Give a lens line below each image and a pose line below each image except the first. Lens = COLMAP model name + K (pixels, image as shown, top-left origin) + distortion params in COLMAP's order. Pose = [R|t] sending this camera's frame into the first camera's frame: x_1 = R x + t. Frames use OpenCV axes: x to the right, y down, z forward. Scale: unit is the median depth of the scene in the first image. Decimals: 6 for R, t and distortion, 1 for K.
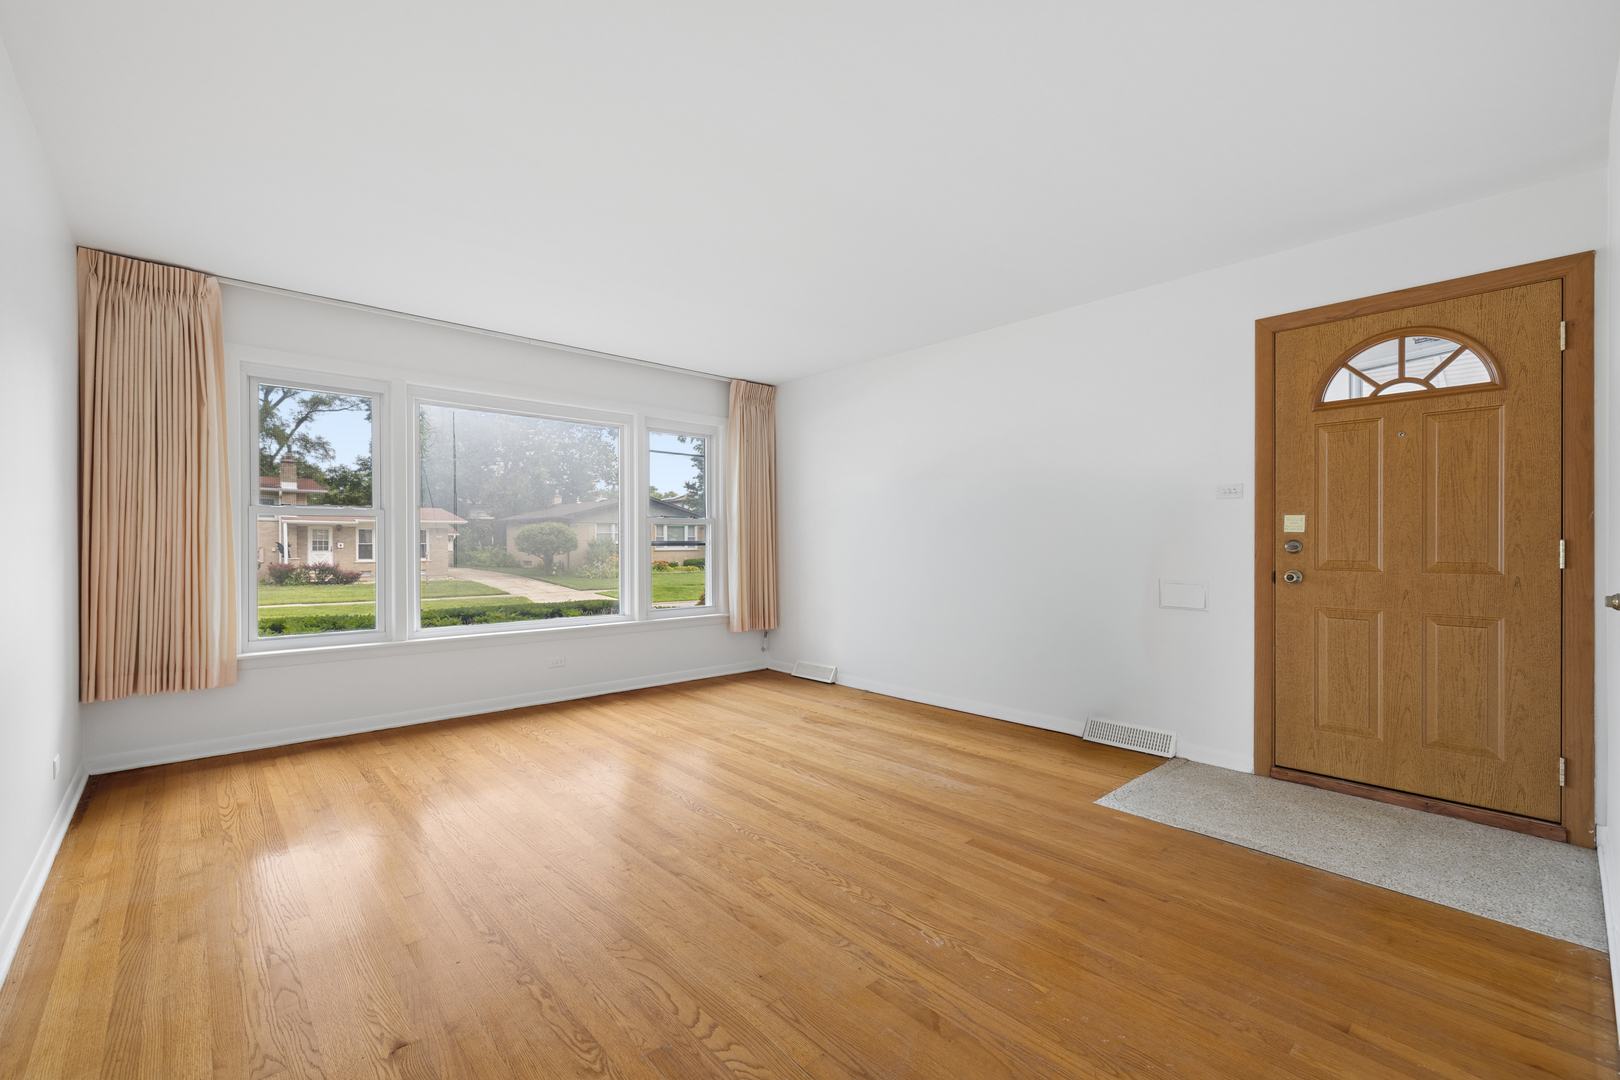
lens RADIAL K [[707.6, 0, 807.3], [0, 707.6, 546.6], [0, 0, 1]] dist [-0.001023, -0.000173]
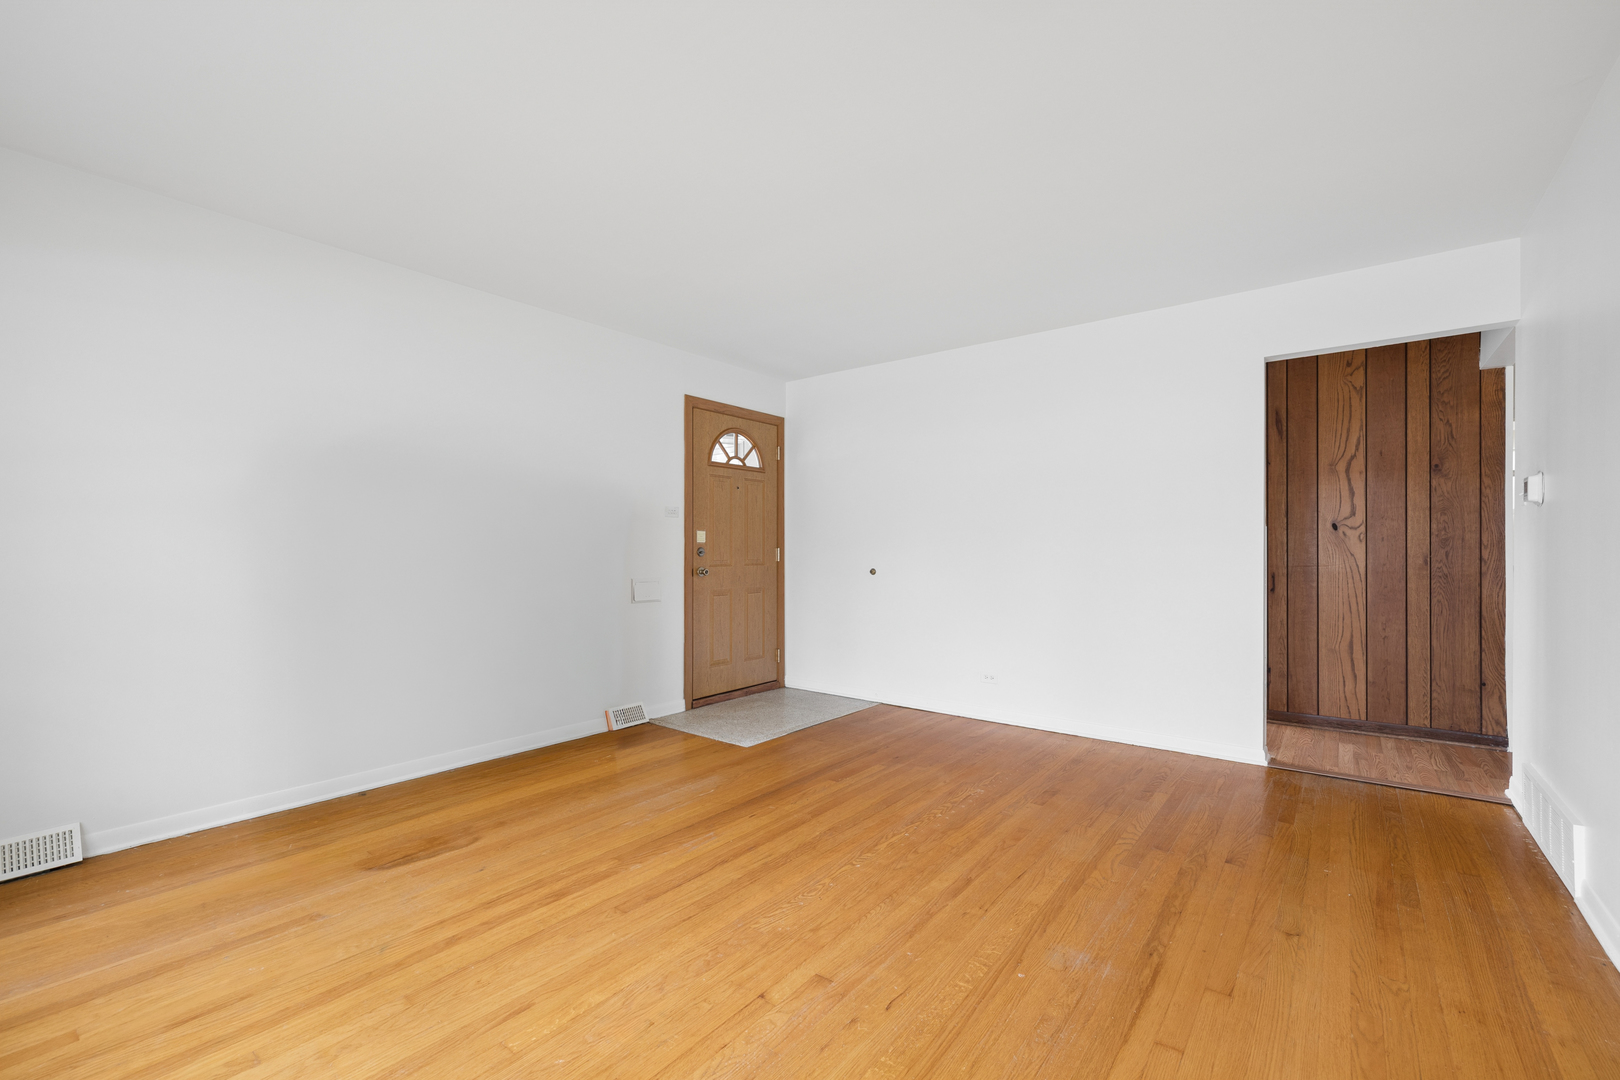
lens RADIAL K [[707.6, 0, 807.3], [0, 707.6, 546.6], [0, 0, 1]] dist [-0.001023, -0.000173]
pose [[-0.201703, 0.003710, 0.979440, -0.901653], [0.004095, 0.999987, -0.002944, -0.005920], [-0.979438, 0.003417, -0.201715, 1.147964]]
